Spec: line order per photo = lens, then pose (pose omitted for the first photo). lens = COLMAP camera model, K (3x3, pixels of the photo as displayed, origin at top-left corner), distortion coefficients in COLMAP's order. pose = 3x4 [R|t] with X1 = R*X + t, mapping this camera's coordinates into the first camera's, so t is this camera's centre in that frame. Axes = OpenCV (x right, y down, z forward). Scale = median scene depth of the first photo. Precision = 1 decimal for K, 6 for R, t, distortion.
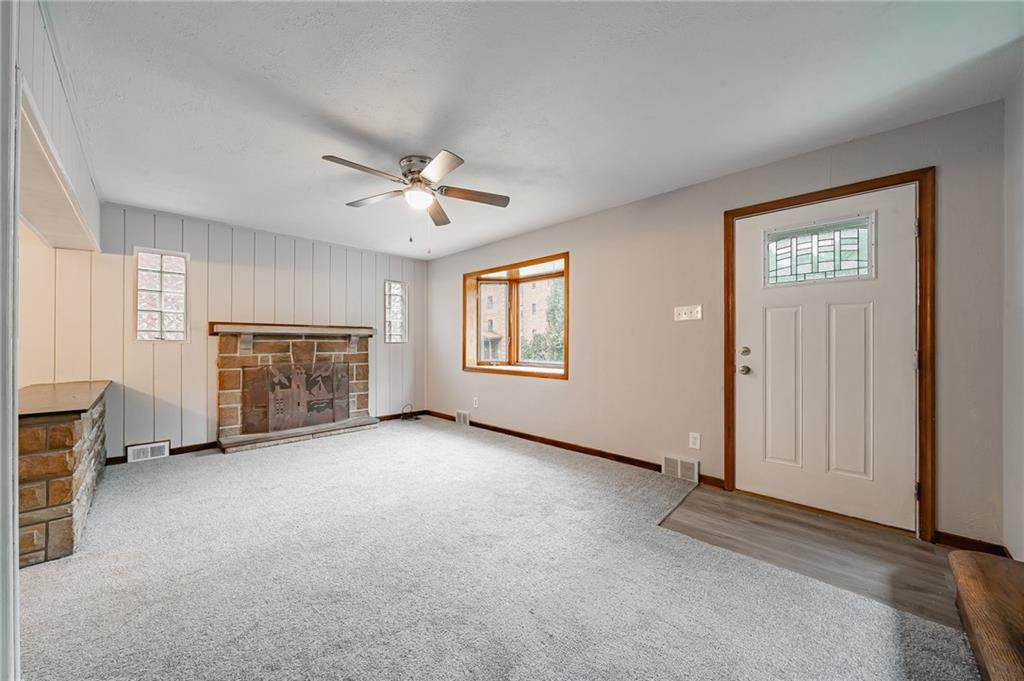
lens RADIAL K [[359.4, 0, 505.4], [0, 359.4, 344.6], [0, 0, 1]] dist [-0.006097, -0.000670]
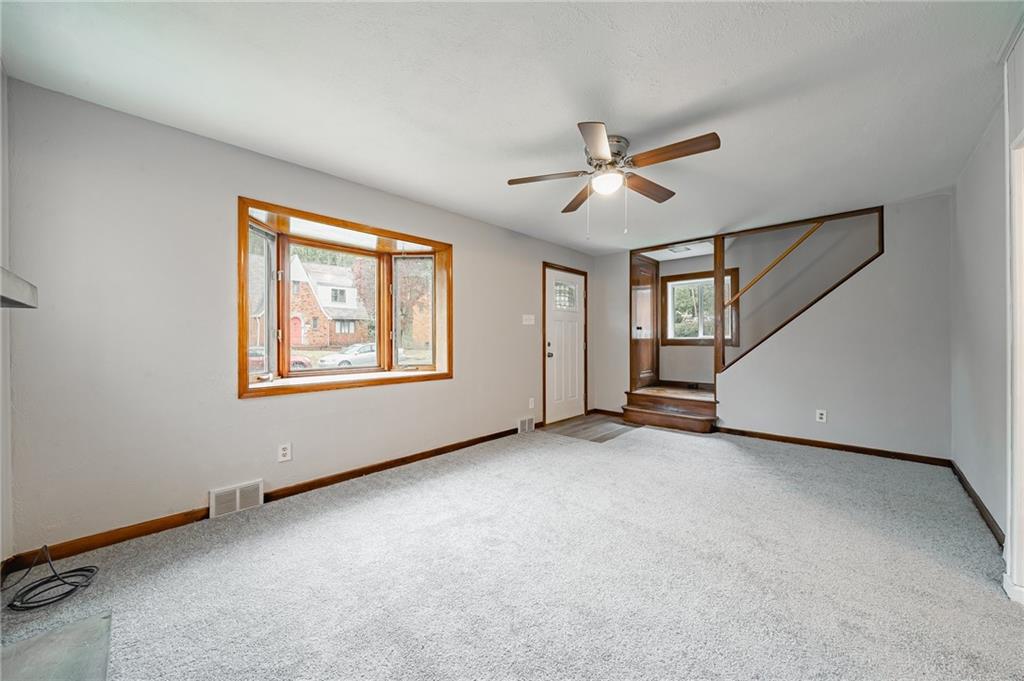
lens RADIAL K [[359.4, 0, 494.5], [0, 359.4, 341.9], [0, 0, 1]] dist [-0.006097, -0.000670]
pose [[0.013433, -0.006330, 0.999890, -0.688699], [0.004459, 0.999970, 0.006271, -0.003586], [-0.999900, 0.004375, 0.013461, 0.773155]]
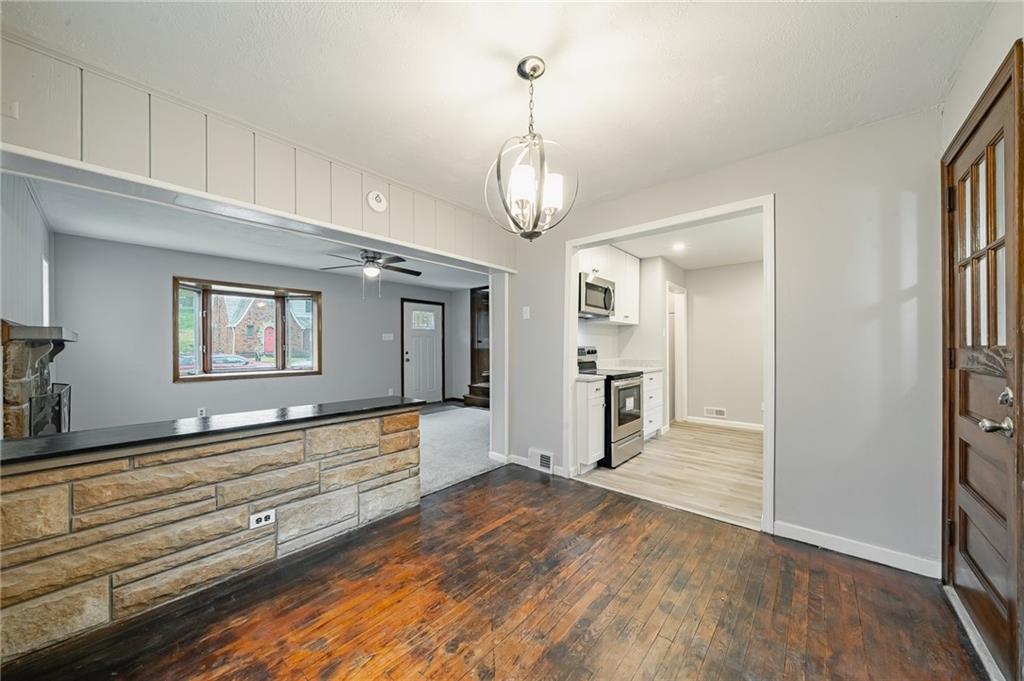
lens RADIAL K [[359.4, 0, 508.1], [0, 359.4, 347.5], [0, 0, 1]] dist [-0.006097, -0.000670]
pose [[-0.057972, -0.004912, 0.998306, -1.248201], [0.005426, 0.999972, 0.005236, -0.019285], [-0.998303, 0.005720, -0.057944, 0.254610]]
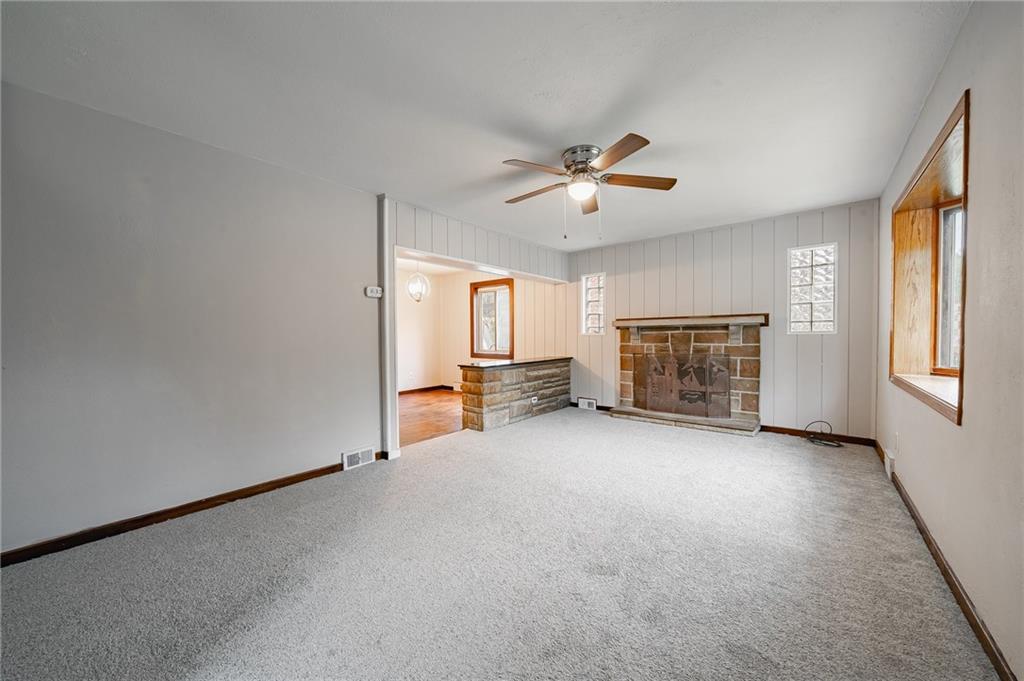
lens RADIAL K [[359.4, 0, 512.7], [0, 359.4, 340.8], [0, 0, 1]] dist [-0.006097, -0.000670]
pose [[0.086909, 0.010985, -0.996156, 0.450632], [0.006129, 0.999914, 0.011561, 0.000253], [0.996197, -0.007110, 0.086834, 0.433864]]
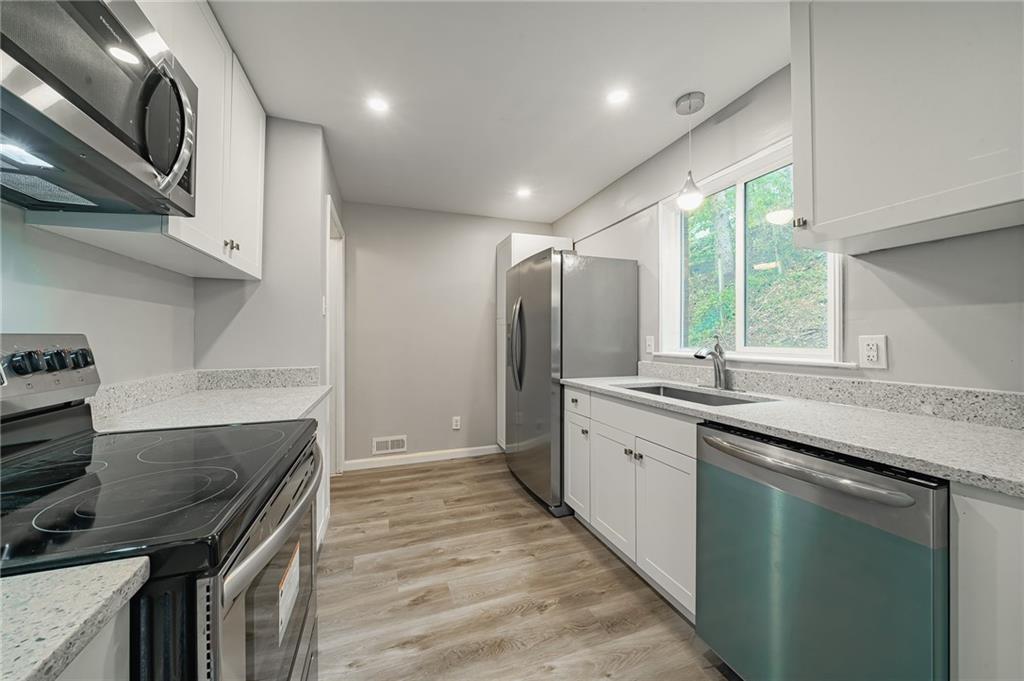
lens RADIAL K [[359.4, 0, 504.2], [0, 359.4, 334.5], [0, 0, 1]] dist [-0.006097, -0.000670]
pose [[-0.893060, 0.005293, 0.449906, -0.575106], [0.003302, 0.999981, -0.005210, -0.014078], [-0.449925, -0.003167, -0.893060, 0.026889]]
